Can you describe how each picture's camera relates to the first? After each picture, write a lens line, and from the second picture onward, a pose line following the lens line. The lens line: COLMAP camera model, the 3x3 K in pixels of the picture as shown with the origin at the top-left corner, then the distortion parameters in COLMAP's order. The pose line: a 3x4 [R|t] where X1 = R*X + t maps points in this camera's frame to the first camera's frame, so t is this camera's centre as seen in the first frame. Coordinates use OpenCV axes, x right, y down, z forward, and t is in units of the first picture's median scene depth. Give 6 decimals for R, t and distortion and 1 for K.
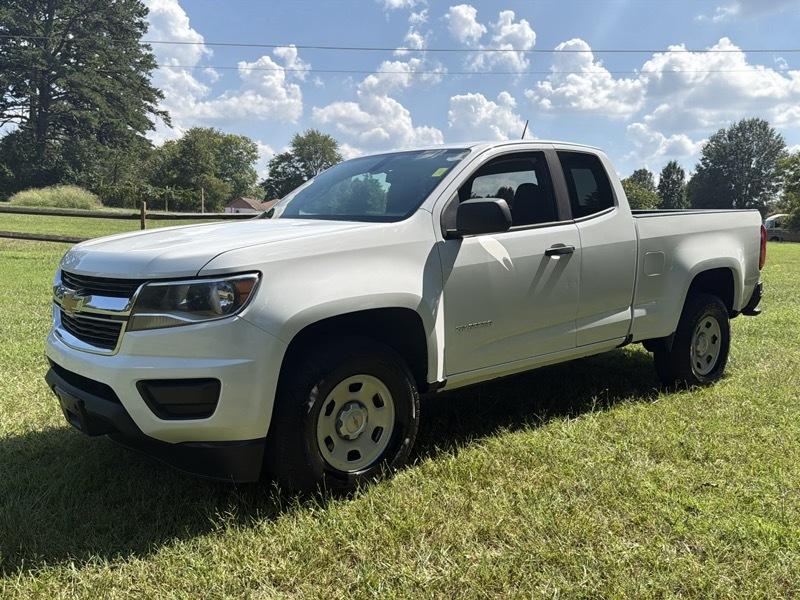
lens RADIAL K [[705.8, 0, 400.1], [0, 705.8, 318.2], [0, 0, 1]] dist [0.125472, -0.221636]
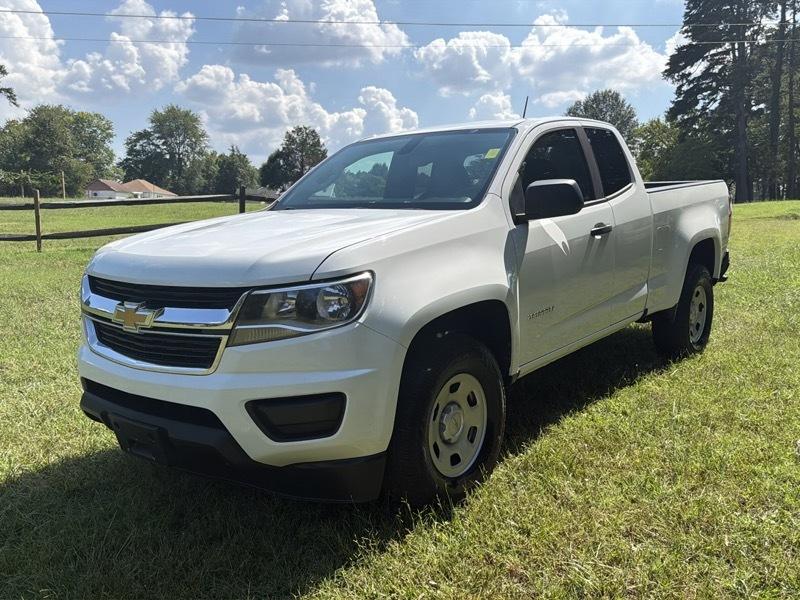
lens RADIAL K [[705.8, 0, 400.1], [0, 705.8, 318.2], [0, 0, 1]] dist [0.125472, -0.221636]
pose [[0.983434, -0.063921, 0.169622, -0.188664], [0.058234, 0.997568, 0.038297, -0.022549], [-0.171658, -0.027785, 0.984765, 0.058319]]
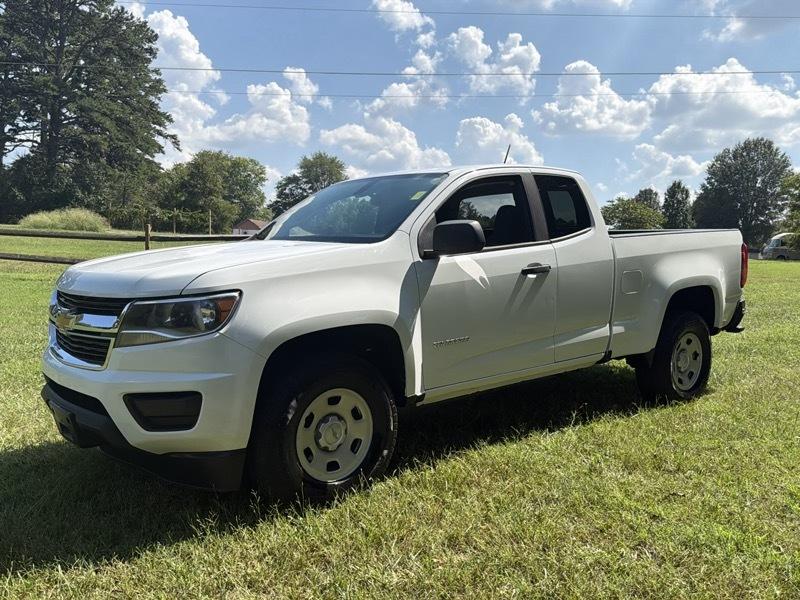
lens RADIAL K [[705.8, 0, 400.1], [0, 705.8, 318.2], [0, 0, 1]] dist [0.125472, -0.221636]
pose [[0.999938, -0.003786, -0.010476, 0.030038], [0.003490, 0.999597, -0.028189, 0.003837], [0.010578, 0.028151, 0.999548, -0.032208]]
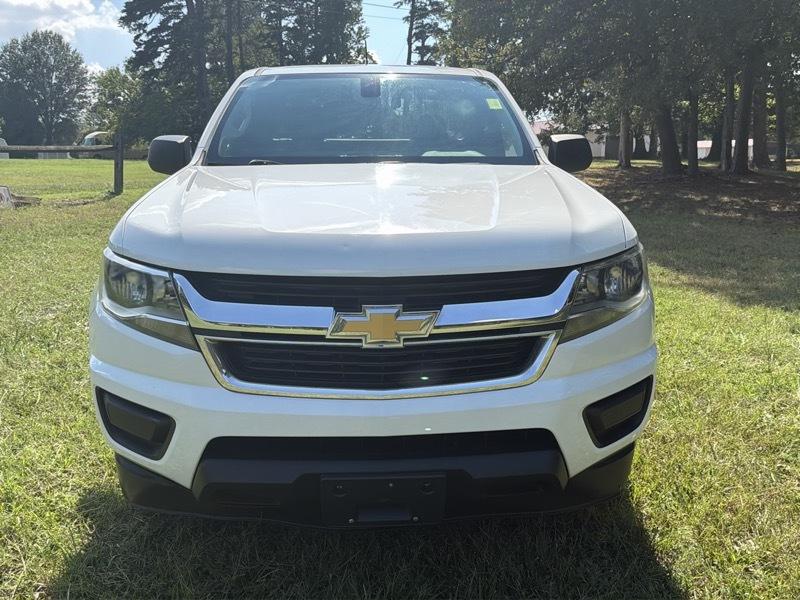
lens RADIAL K [[705.8, 0, 400.1], [0, 705.8, 318.2], [0, 0, 1]] dist [0.125472, -0.221636]
pose [[0.622270, -0.197567, 0.757461, -0.496930], [0.111959, 0.980141, 0.163672, -0.067165], [-0.774755, -0.017043, 0.632032, 0.327659]]
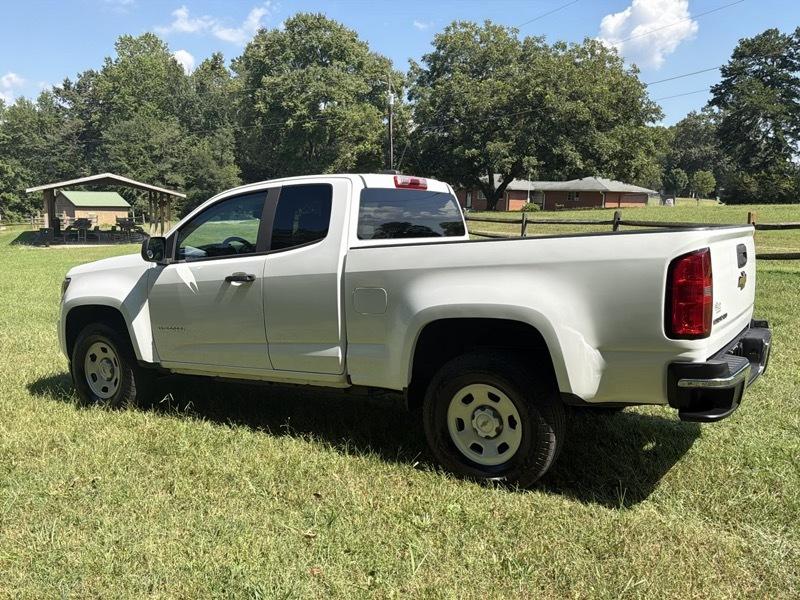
lens RADIAL K [[705.8, 0, 400.1], [0, 705.8, 318.2], [0, 0, 1]] dist [0.125472, -0.221636]
pose [[0.282565, 0.103439, -0.953655, 1.164760], [-0.106548, 0.991402, 0.075964, -0.121573], [0.953312, 0.080145, 0.291157, 0.768552]]
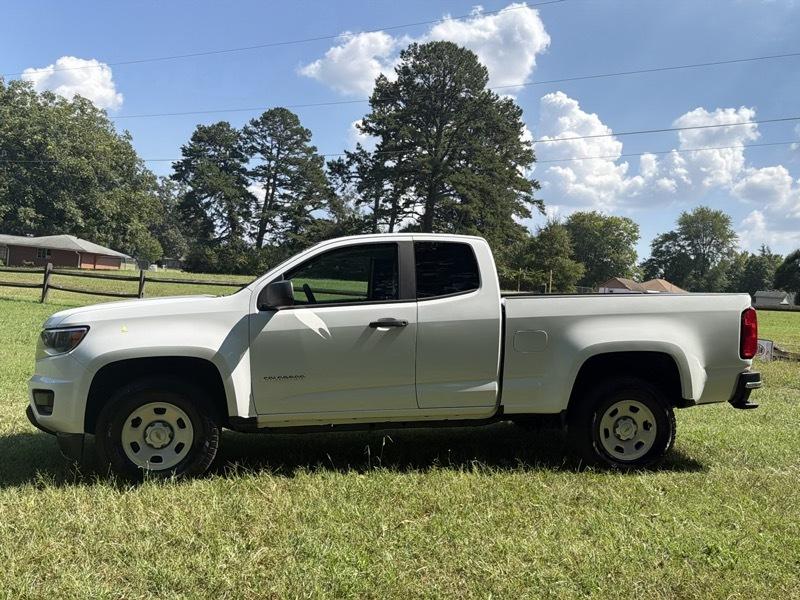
lens RADIAL K [[705.8, 0, 400.1], [0, 705.8, 318.2], [0, 0, 1]] dist [0.125472, -0.221636]
pose [[0.862384, 0.027244, -0.505520, 0.705984], [-0.083245, 0.992590, -0.088515, -0.000431], [0.499363, 0.118416, 0.858262, -0.011453]]
